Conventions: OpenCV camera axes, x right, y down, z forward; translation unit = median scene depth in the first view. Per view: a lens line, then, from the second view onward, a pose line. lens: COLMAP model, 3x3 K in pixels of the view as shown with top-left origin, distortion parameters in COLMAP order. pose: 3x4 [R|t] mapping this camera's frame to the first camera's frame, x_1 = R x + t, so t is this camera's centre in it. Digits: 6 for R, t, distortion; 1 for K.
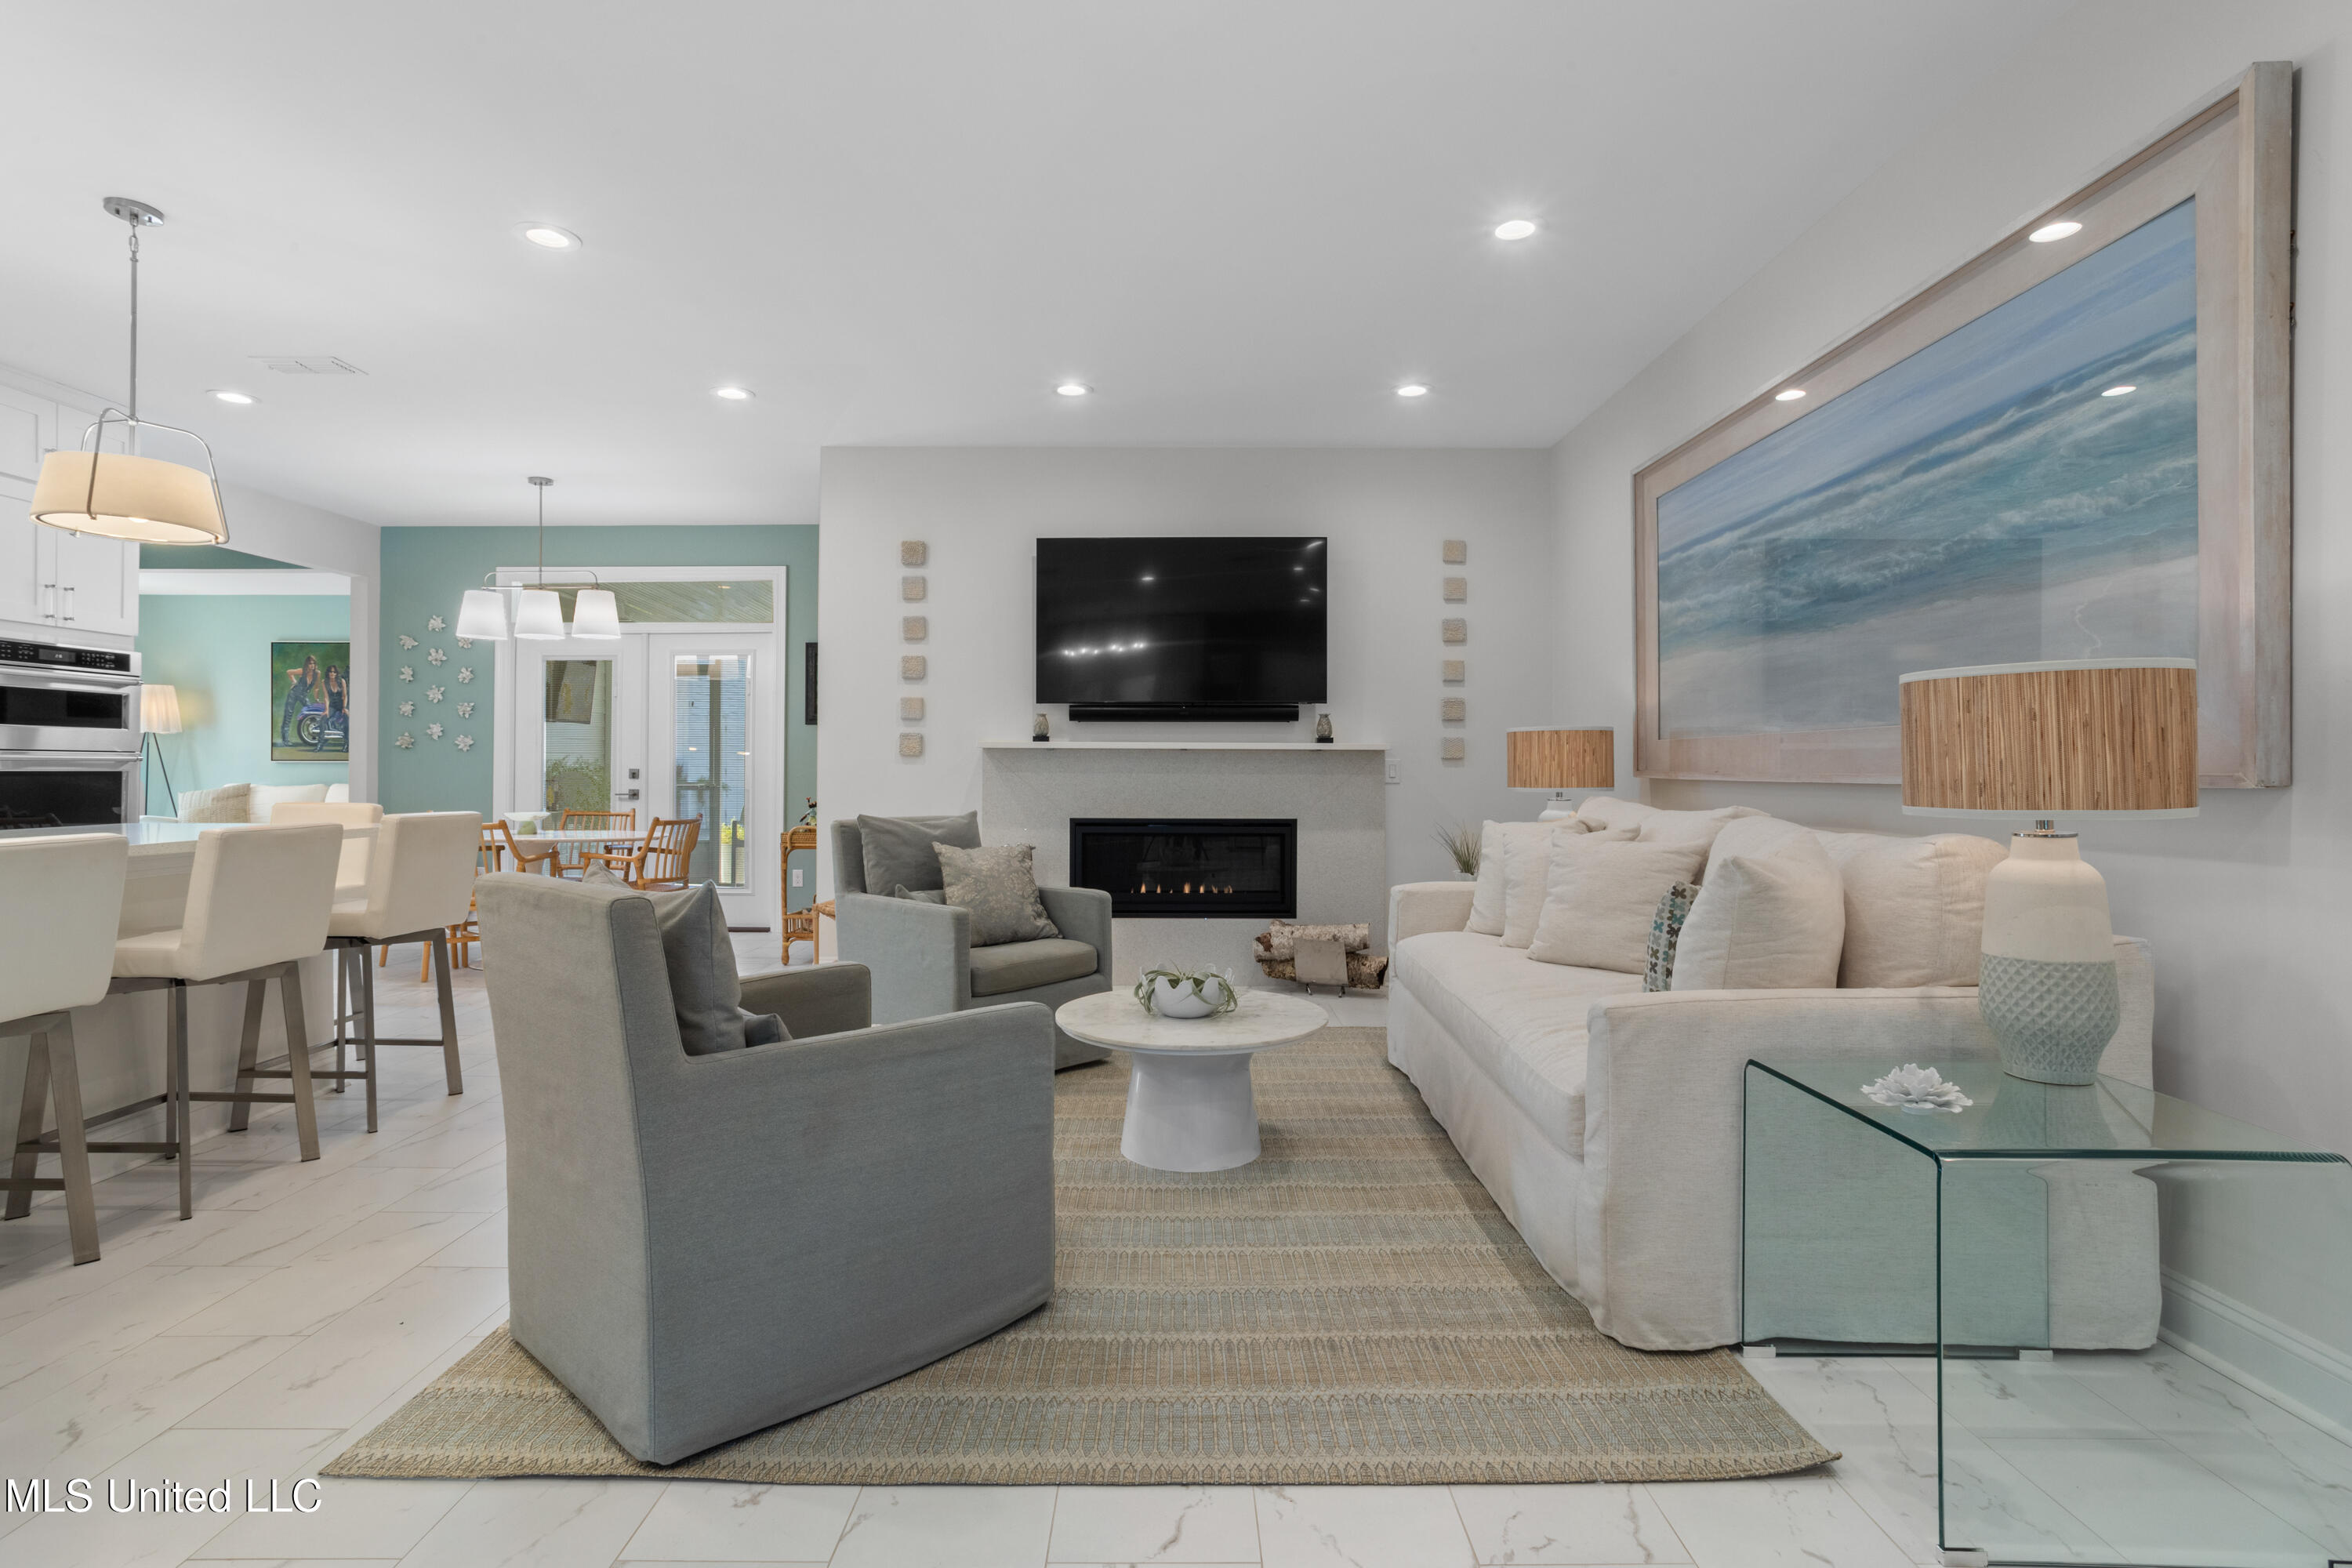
lens RADIAL K [[1135.8, 0, 1169.6], [0, 1135.8, 763.8], [0, 0, 1]] dist [-0.048480, 0.026057]
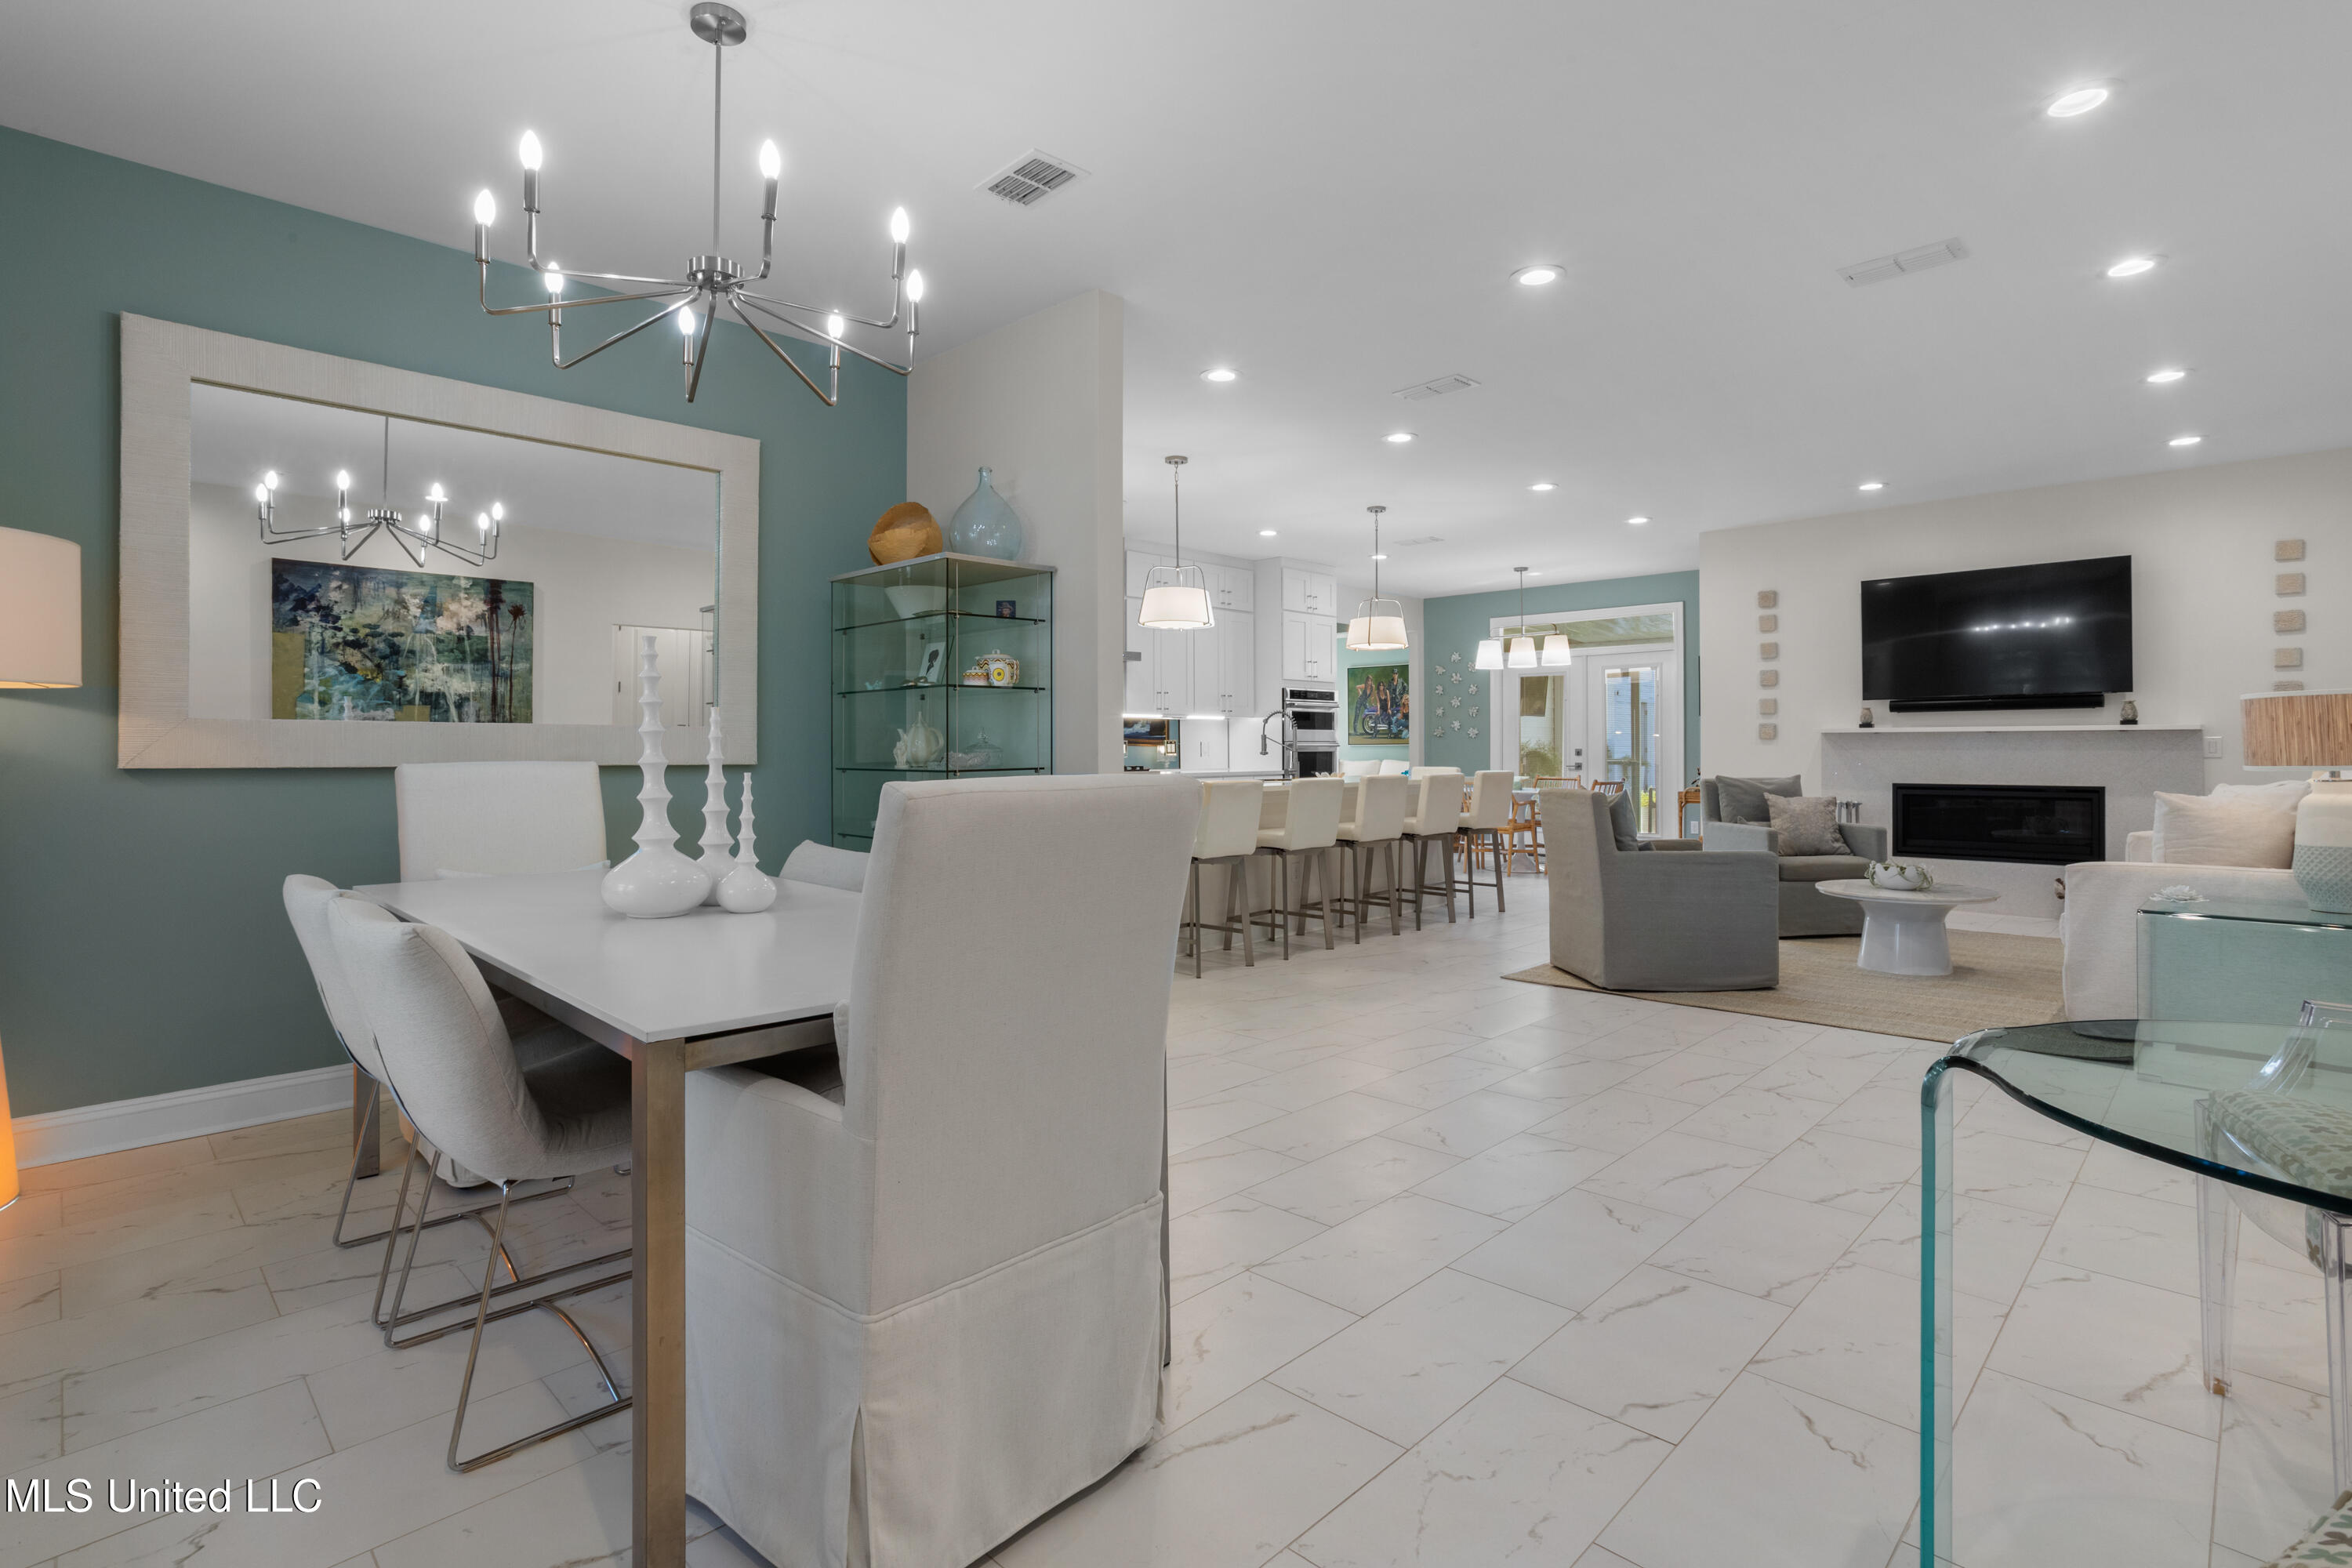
lens RADIAL K [[1135.8, 0, 1172.2], [0, 1135.8, 750.3], [0, 0, 1]] dist [-0.048480, 0.026057]
pose [[0.713616, -0.004092, -0.700525, 0.238872], [0.008731, 0.999957, 0.003054, -0.003351], [0.700483, -0.008296, 0.713621, -0.569452]]
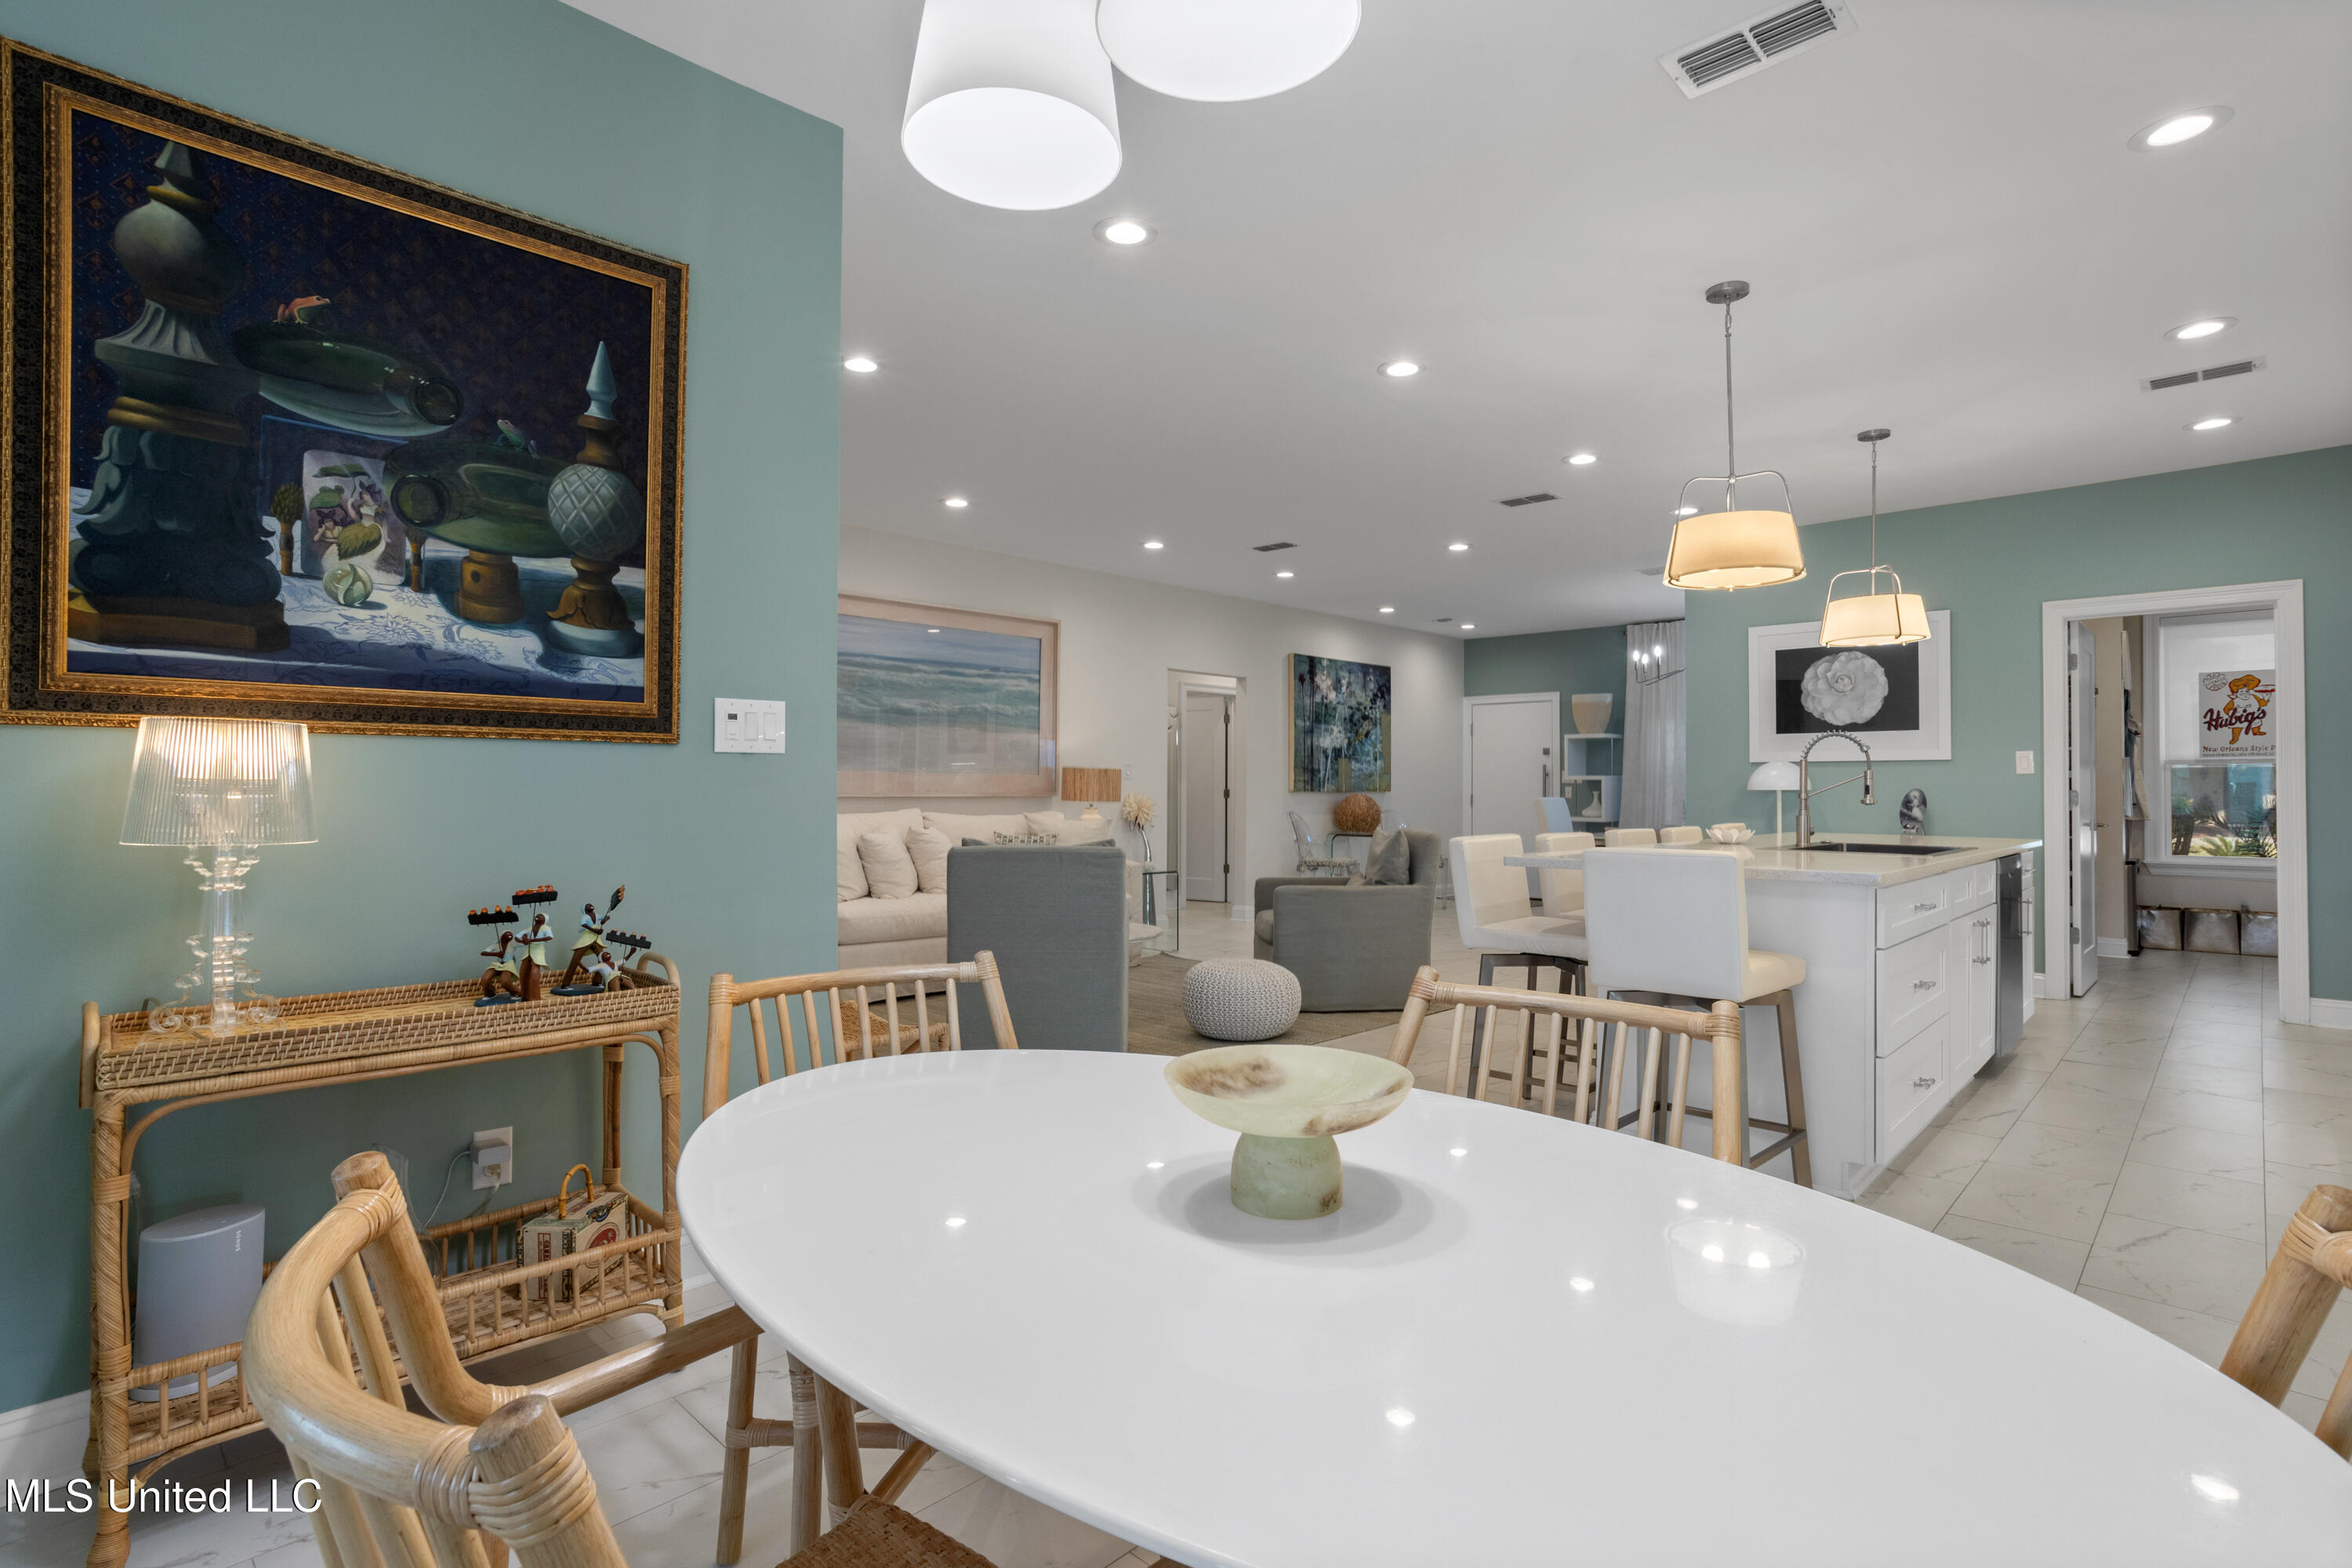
lens RADIAL K [[1135.8, 0, 1160.8], [0, 1135.8, 773.7], [0, 0, 1]] dist [-0.048480, 0.026057]
pose [[-0.713812, 0.006679, 0.700306, -0.760561], [-0.008298, 0.999804, -0.017994, 0.004066], [-0.700288, -0.018655, -0.713616, 1.274070]]
